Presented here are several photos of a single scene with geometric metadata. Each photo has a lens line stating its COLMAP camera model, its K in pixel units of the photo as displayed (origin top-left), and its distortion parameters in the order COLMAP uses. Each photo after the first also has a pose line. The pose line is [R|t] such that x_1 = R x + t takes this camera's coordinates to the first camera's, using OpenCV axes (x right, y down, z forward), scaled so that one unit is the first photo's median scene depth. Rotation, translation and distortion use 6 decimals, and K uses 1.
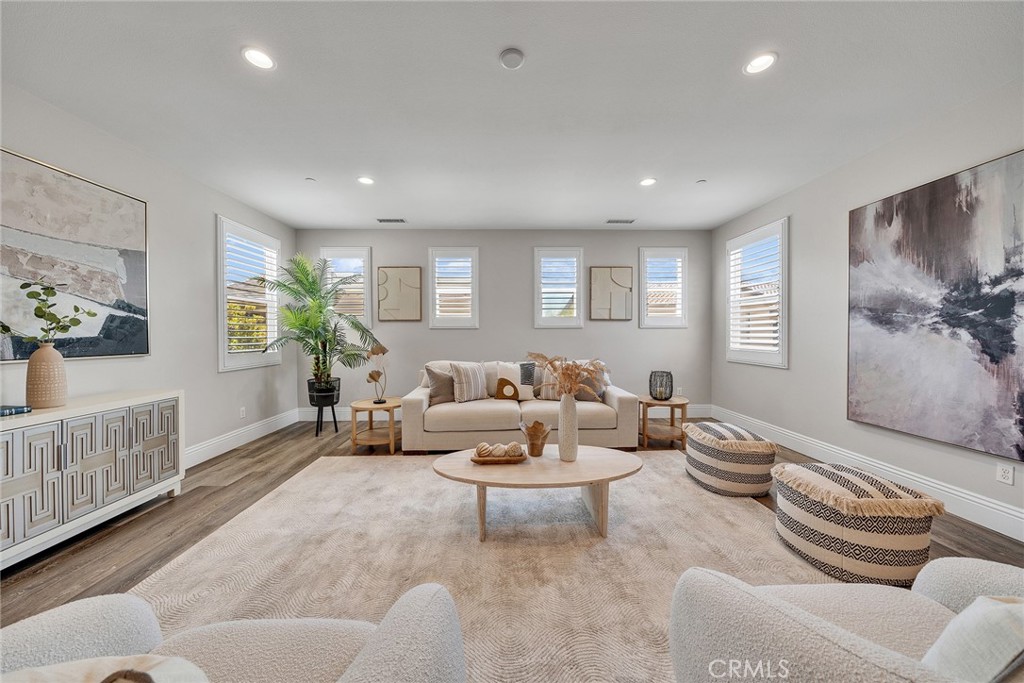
lens RADIAL K [[343.6, 0, 513.3], [0, 343.6, 338.8], [0, 0, 1]] dist [-0.005844, -0.000162]
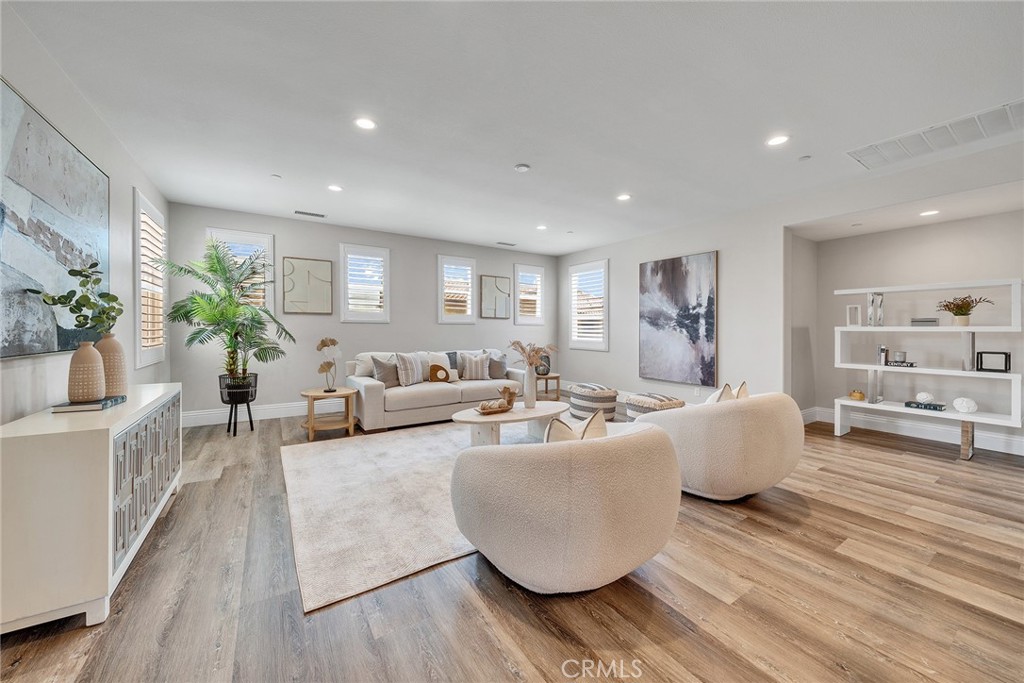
lens RADIAL K [[364.6, 0, 507.3], [0, 364.6, 327.6], [0, 0, 1]] dist [-0.002100, -0.000658]
pose [[0.861761, 0.011667, 0.507181, -0.527489], [-0.003296, 0.999843, -0.017400, 0.005693], [-0.507304, 0.013323, 0.861664, -0.276394]]
